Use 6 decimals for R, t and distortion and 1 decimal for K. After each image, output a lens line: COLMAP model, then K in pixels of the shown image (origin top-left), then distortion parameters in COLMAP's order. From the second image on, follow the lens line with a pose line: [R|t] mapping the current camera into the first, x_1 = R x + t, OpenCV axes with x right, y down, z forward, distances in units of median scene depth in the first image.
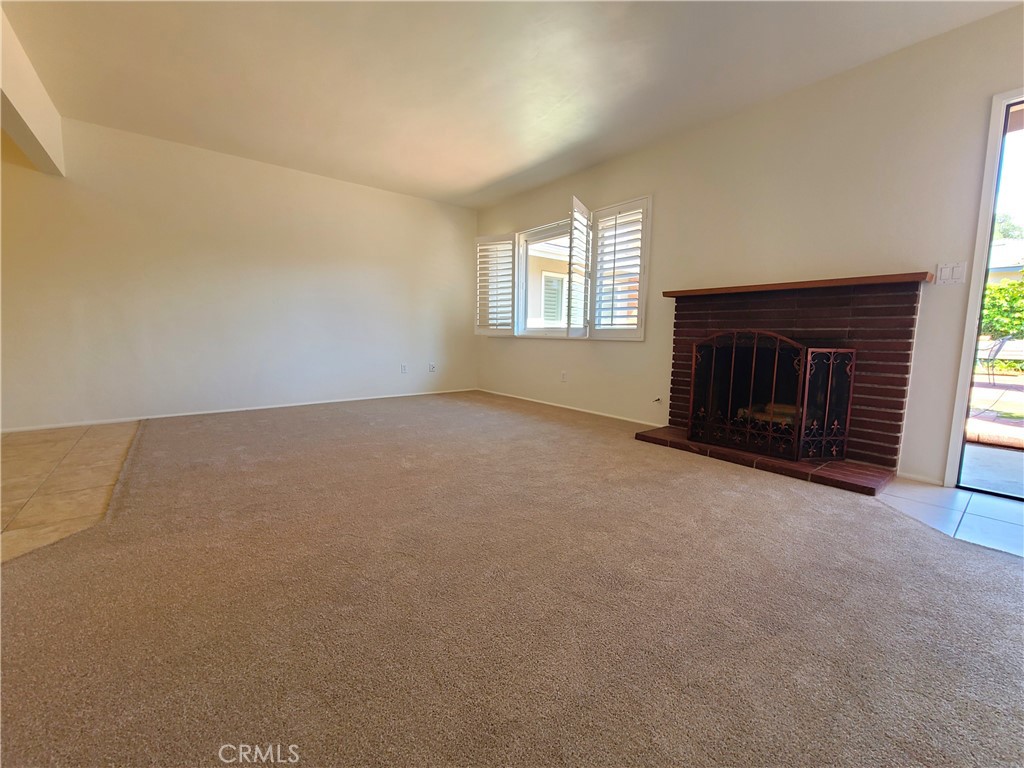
lens RADIAL K [[417.1, 0, 512.0], [0, 417.1, 384.0], [0, 0, 1]] dist [0.000507, -0.000520]
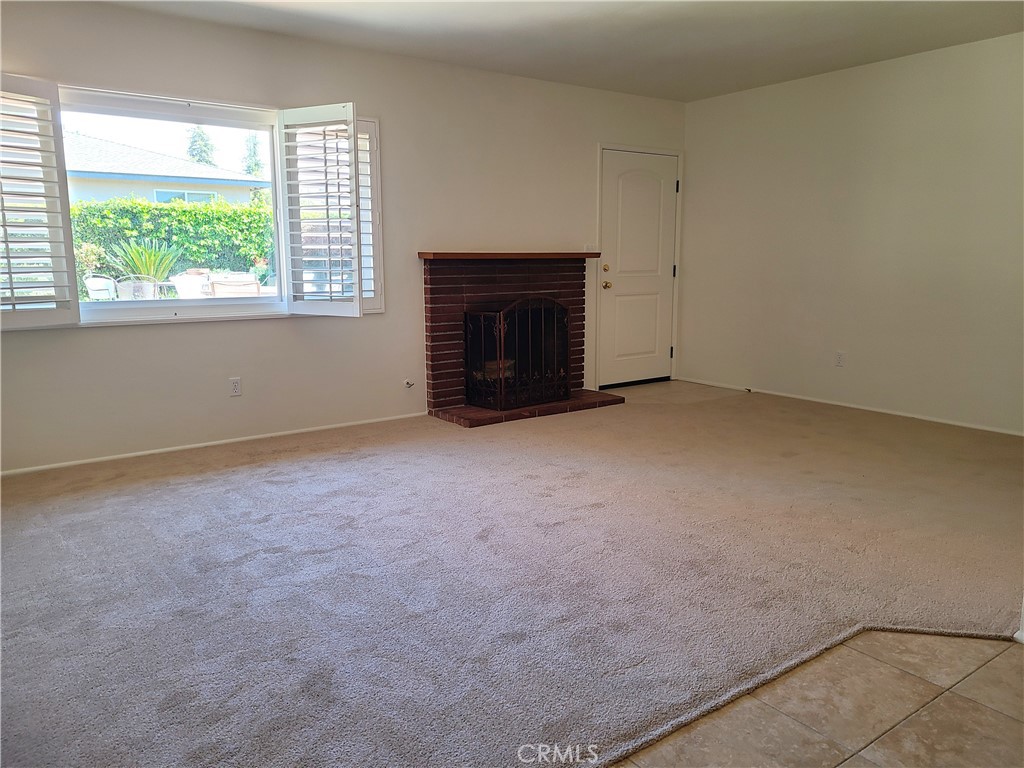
lens RADIAL K [[755.7, 0, 512.0], [0, 755.7, 384.0], [0, 0, 1]] dist [0.029066, -0.000534]
pose [[0.050833, -0.182572, 0.981877, -1.232630], [0.123973, 0.976698, 0.175191, -0.221398], [-0.990983, 0.112821, 0.072283, 0.802921]]
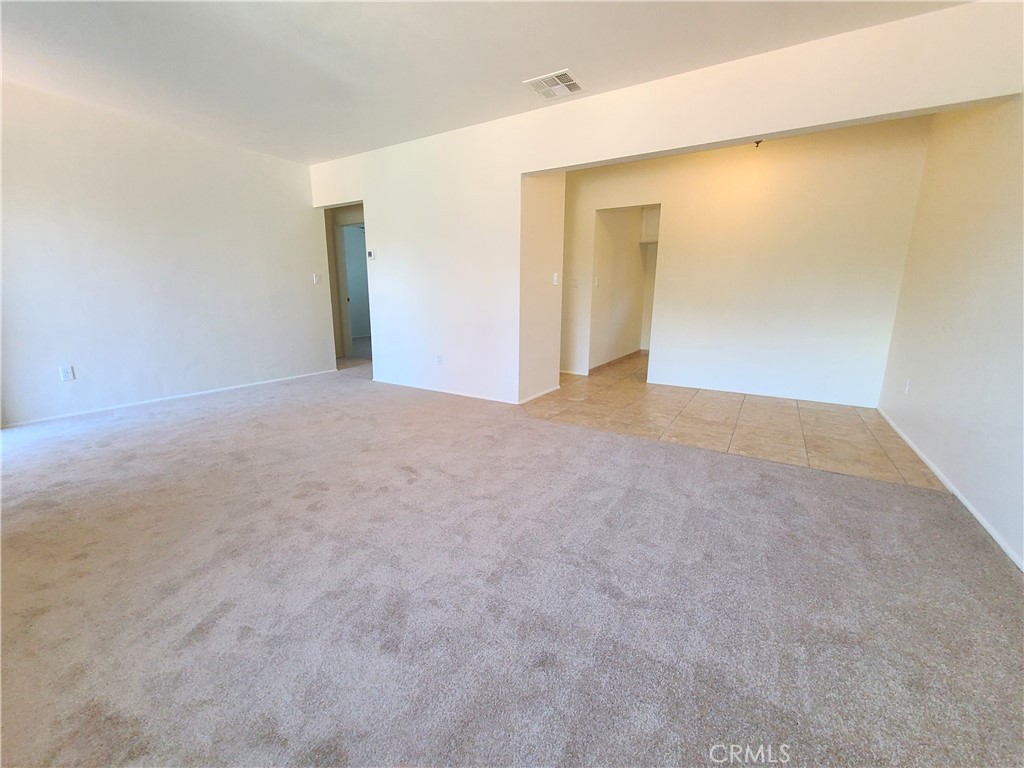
lens RADIAL K [[417.1, 0, 512.0], [0, 417.1, 384.0], [0, 0, 1]] dist [0.000507, -0.000520]
pose [[-0.941356, 0.046529, -0.334191, -0.122532], [-0.063898, 0.947941, 0.311970, -0.245225], [0.331309, 0.315029, -0.889377, 1.482049]]
